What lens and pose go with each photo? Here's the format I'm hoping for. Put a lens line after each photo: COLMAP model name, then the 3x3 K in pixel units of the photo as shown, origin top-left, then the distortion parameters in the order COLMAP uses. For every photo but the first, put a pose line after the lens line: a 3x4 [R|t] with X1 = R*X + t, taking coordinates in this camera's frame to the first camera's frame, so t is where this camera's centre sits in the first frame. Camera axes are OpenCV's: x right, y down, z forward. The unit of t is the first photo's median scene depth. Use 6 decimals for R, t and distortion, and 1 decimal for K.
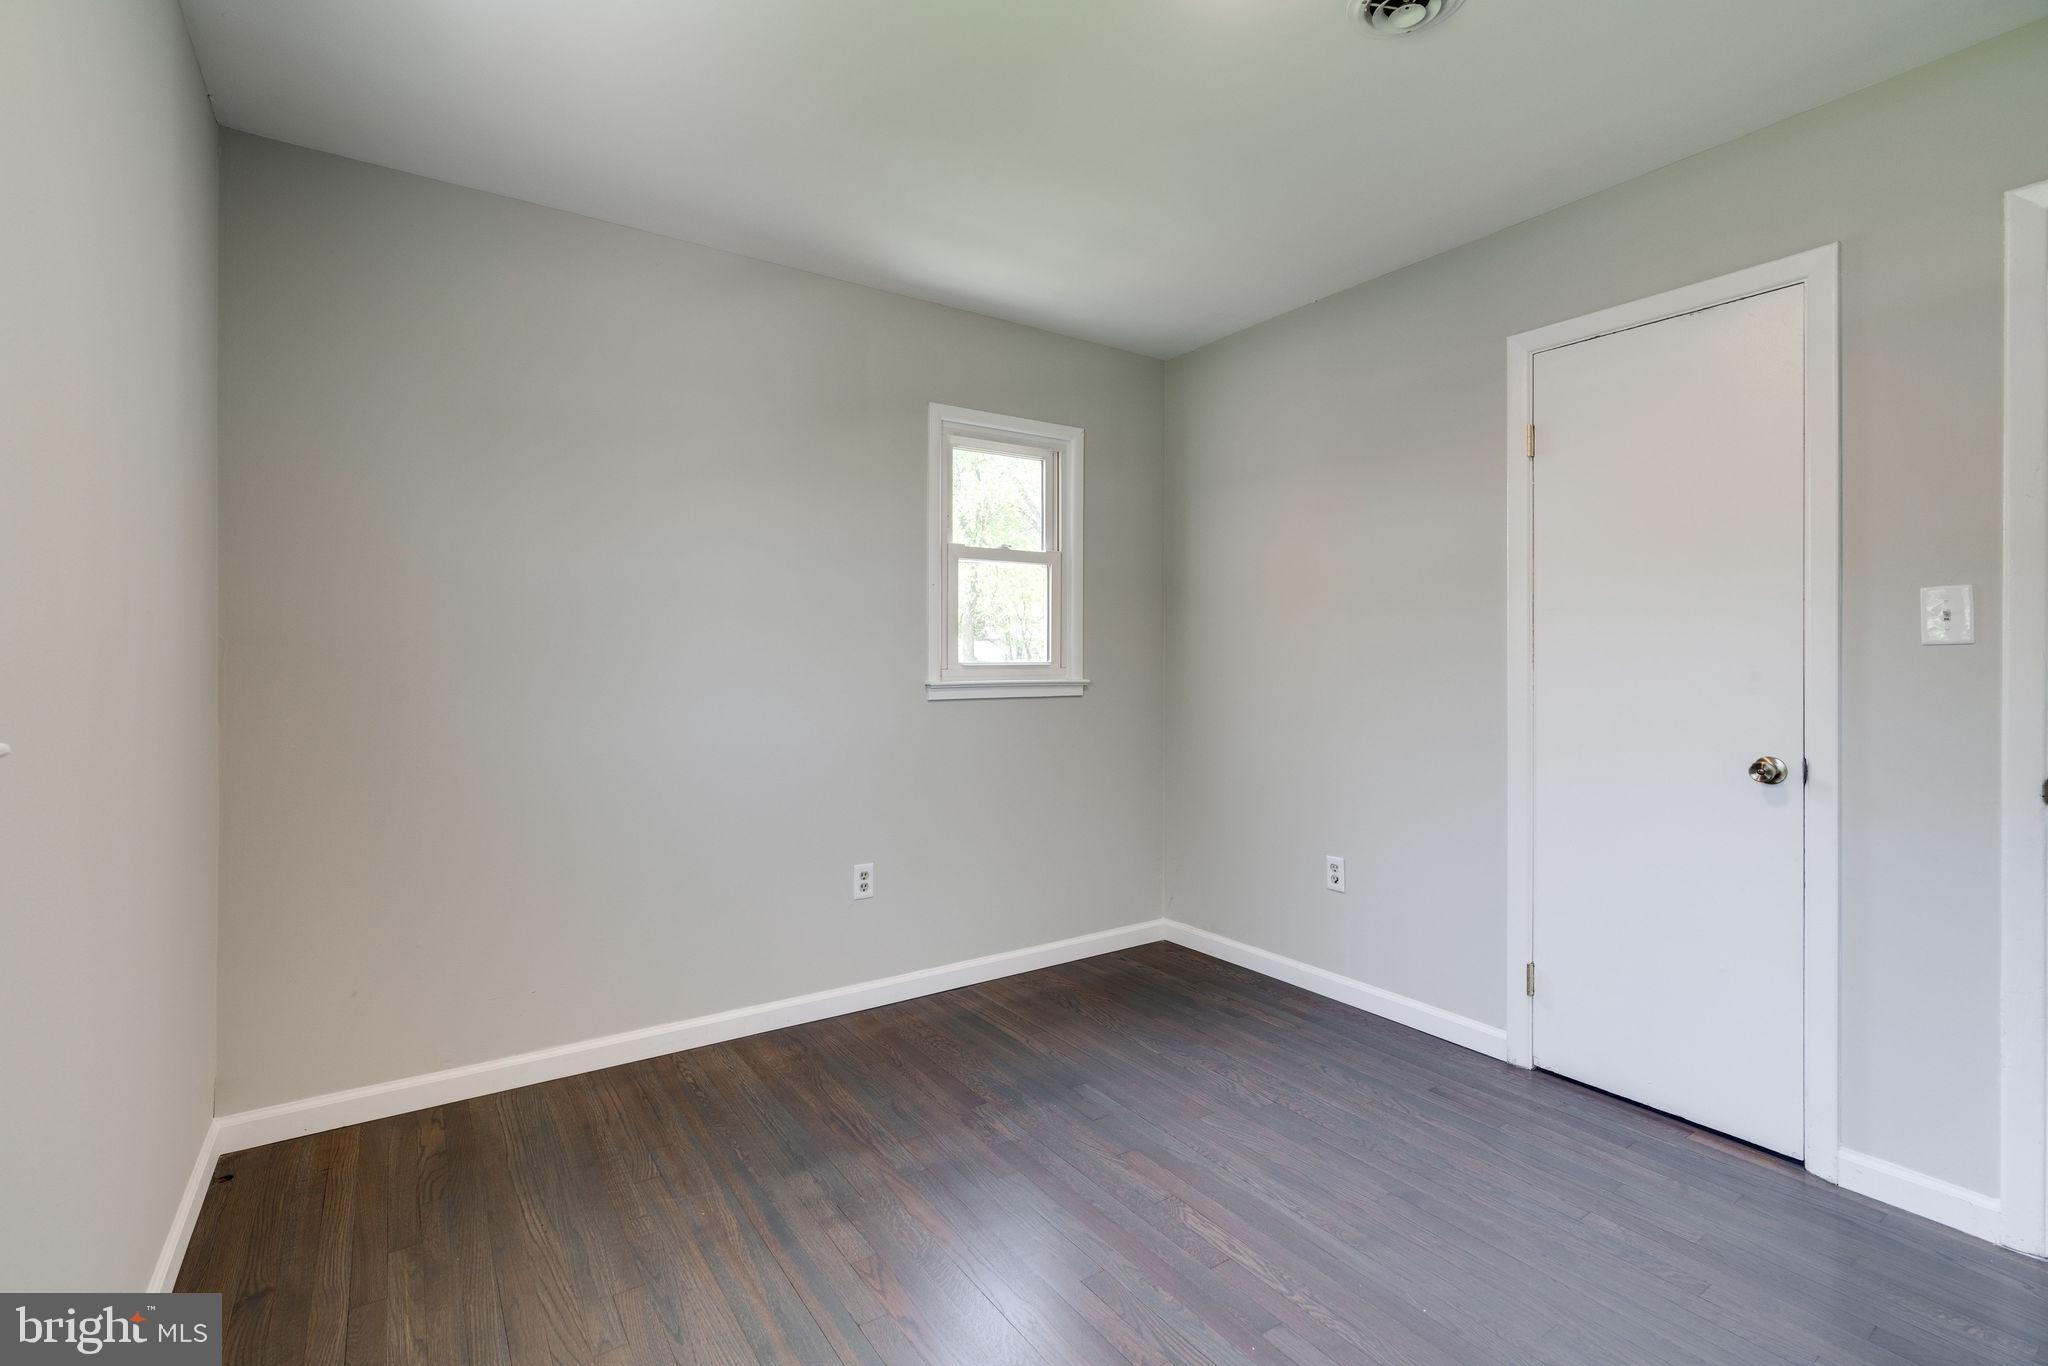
lens RADIAL K [[936.2, 0, 1015.1], [0, 936.2, 669.9], [0, 0, 1]] dist [0.000638, 0.000057]
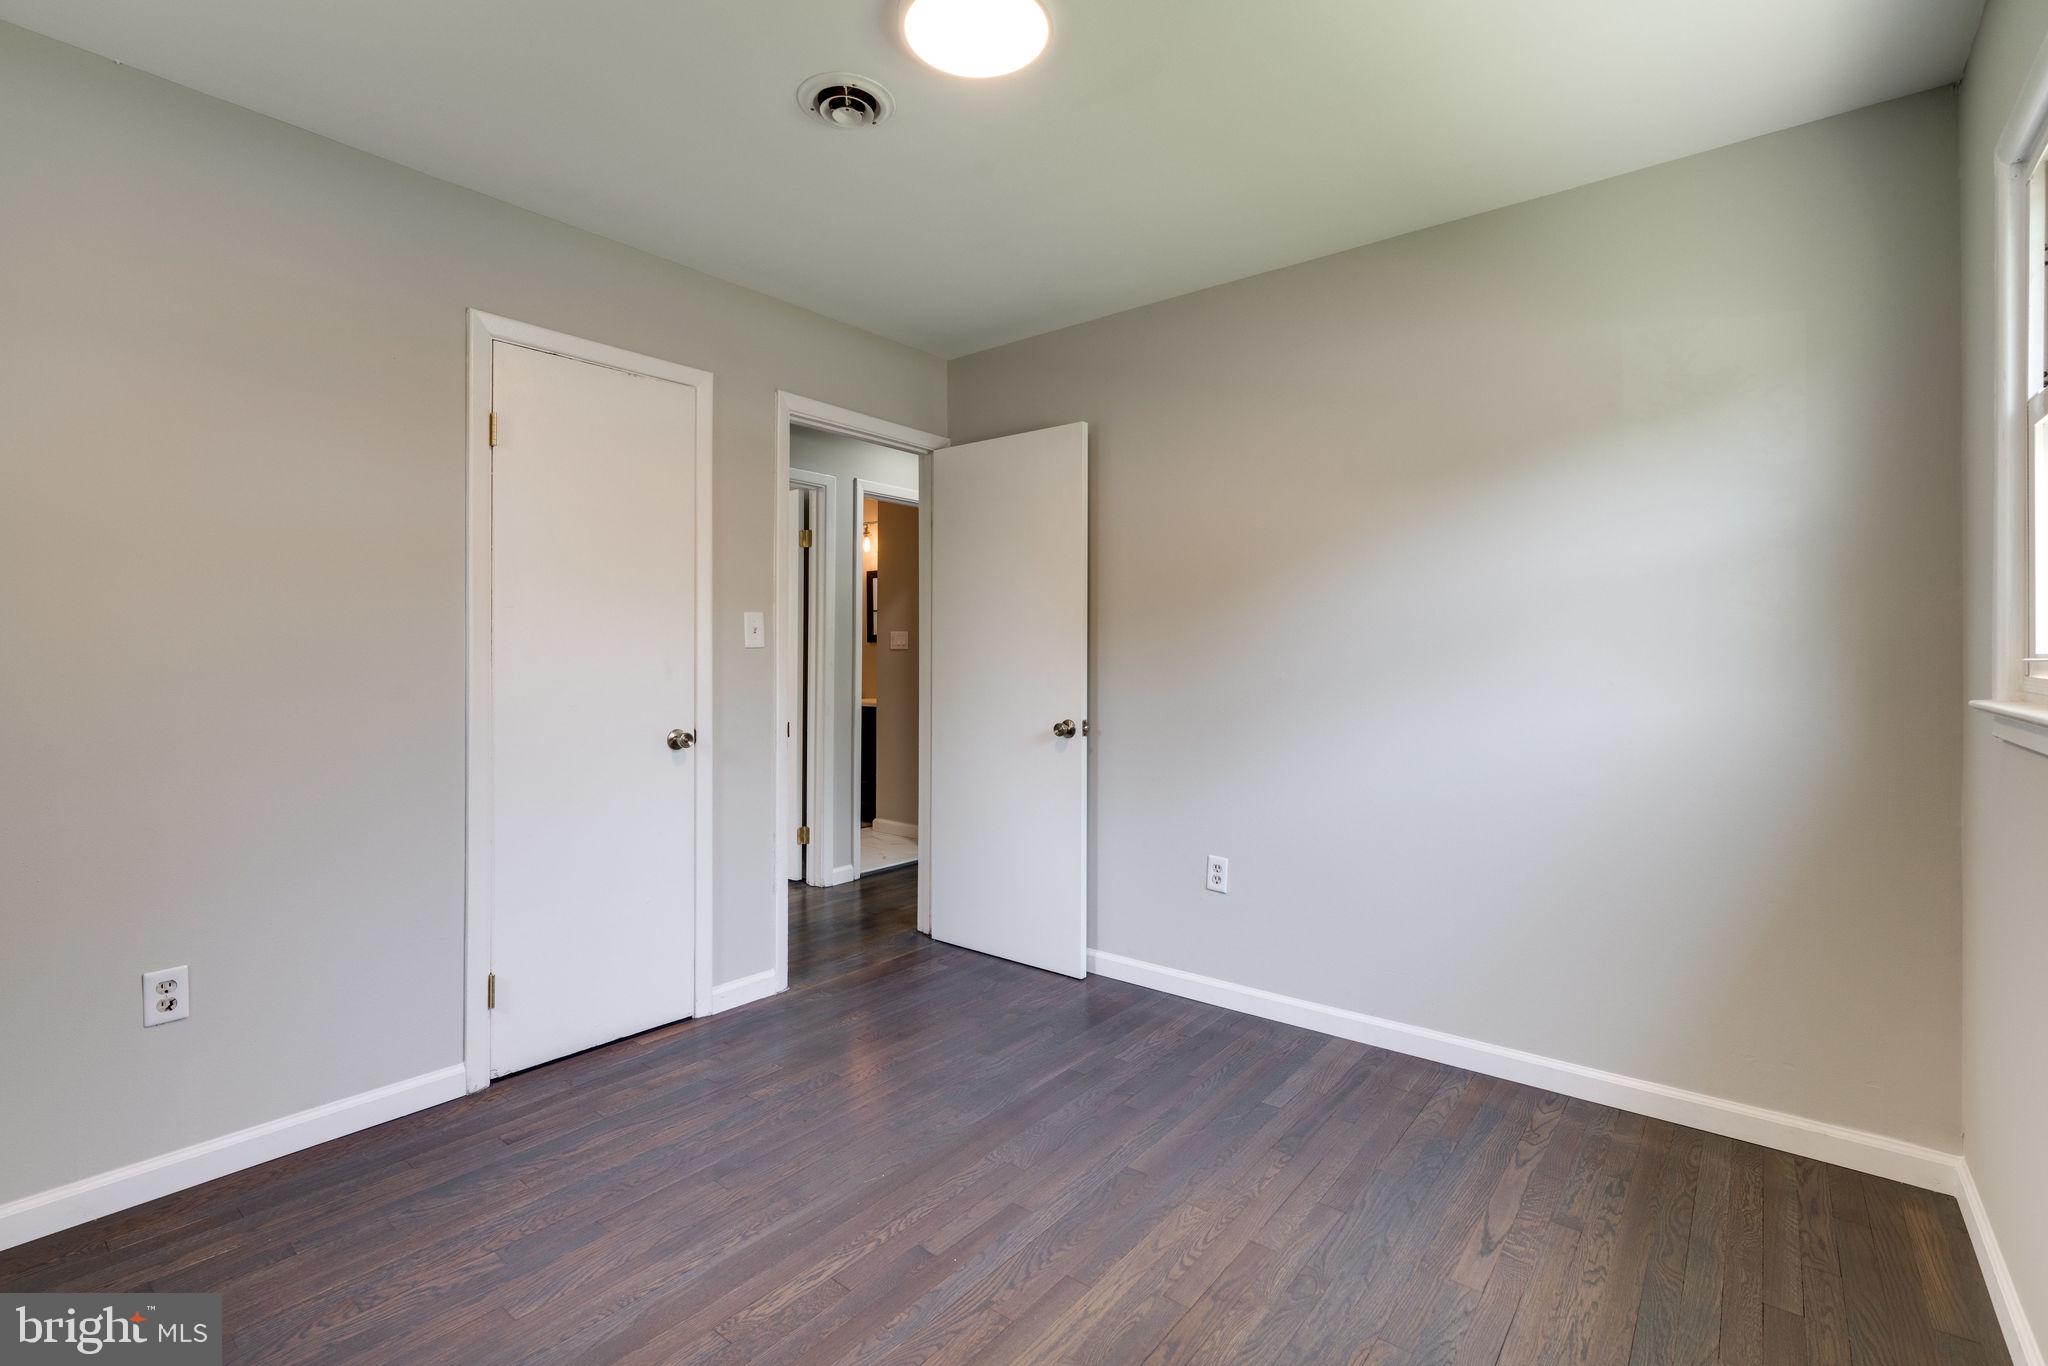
lens RADIAL K [[936.2, 0, 1015.1], [0, 936.2, 669.9], [0, 0, 1]] dist [0.000638, 0.000057]
pose [[-0.300109, -0.012573, 0.953822, -0.542674], [0.010064, 0.999816, 0.016346, -0.008628], [-0.953852, 0.014505, -0.299927, 0.807244]]
